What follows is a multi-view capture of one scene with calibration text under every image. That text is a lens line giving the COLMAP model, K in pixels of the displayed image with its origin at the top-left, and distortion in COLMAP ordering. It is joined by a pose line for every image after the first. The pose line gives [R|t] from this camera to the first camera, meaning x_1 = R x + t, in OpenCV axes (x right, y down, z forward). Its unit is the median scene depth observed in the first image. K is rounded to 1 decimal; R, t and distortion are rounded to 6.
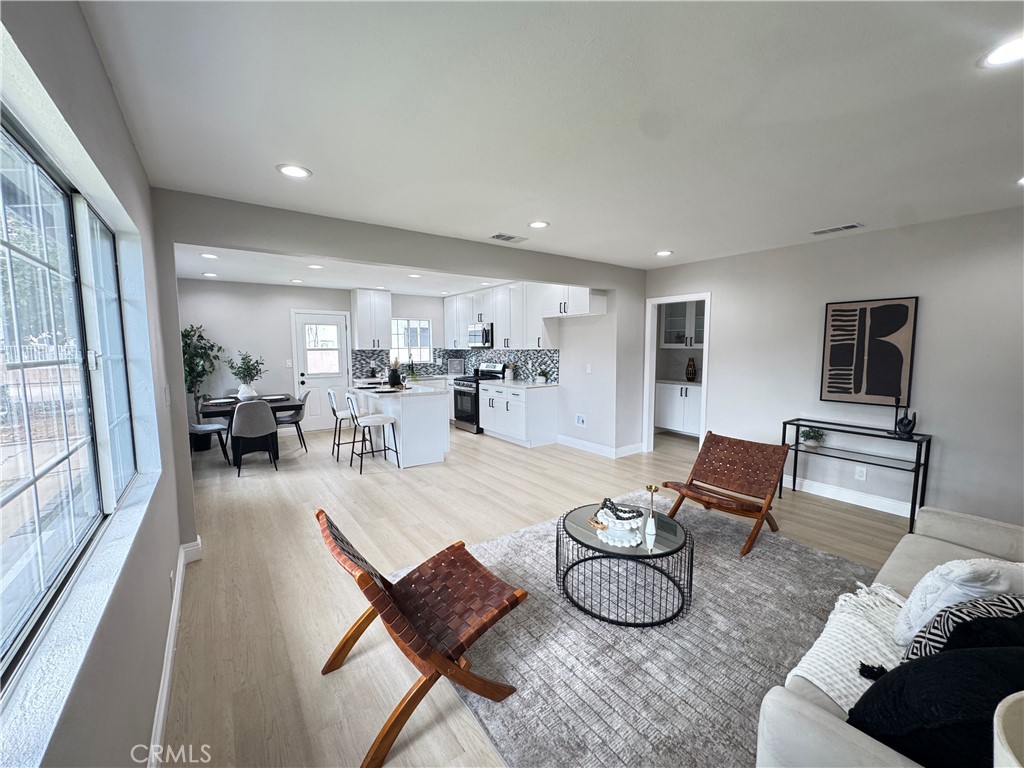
lens RADIAL K [[411.4, 0, 504.8], [0, 411.4, 384.0], [0, 0, 1]] dist [-0.001932, 0.001224]
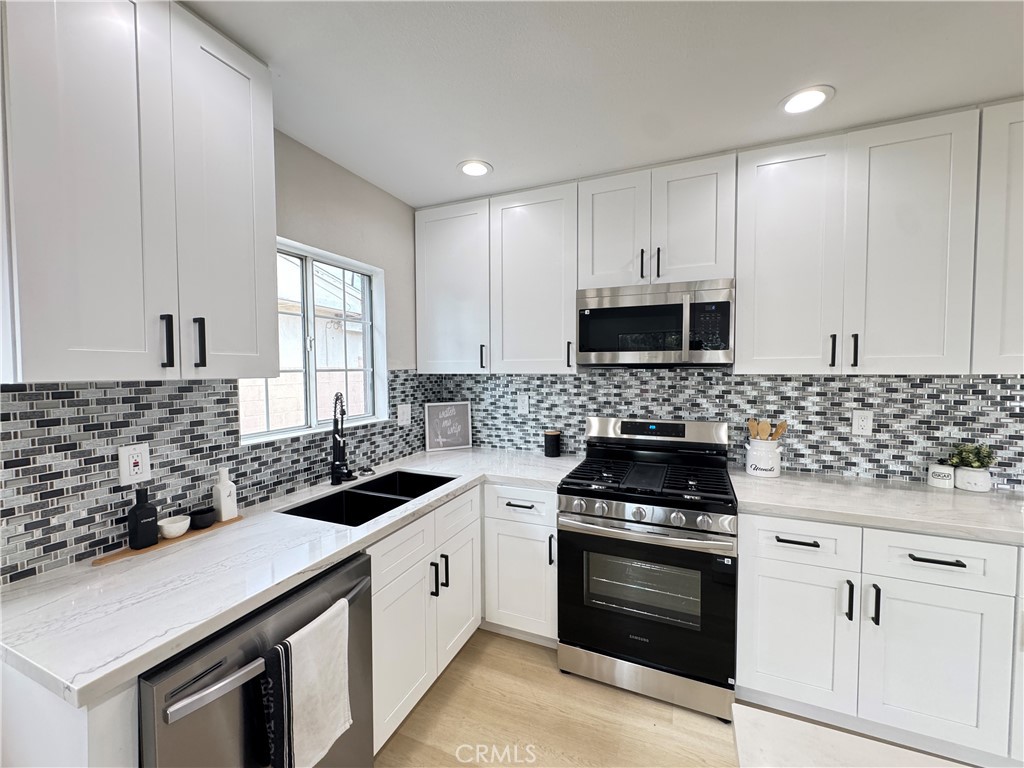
lens RADIAL K [[411.4, 0, 513.8], [0, 411.4, 384.1], [0, 0, 1]] dist [-0.001932, 0.001224]
pose [[0.853134, -0.019737, 0.521318, -0.294122], [0.048032, 0.998011, -0.040819, -0.071666], [-0.519475, 0.059864, 0.852386, 0.823747]]
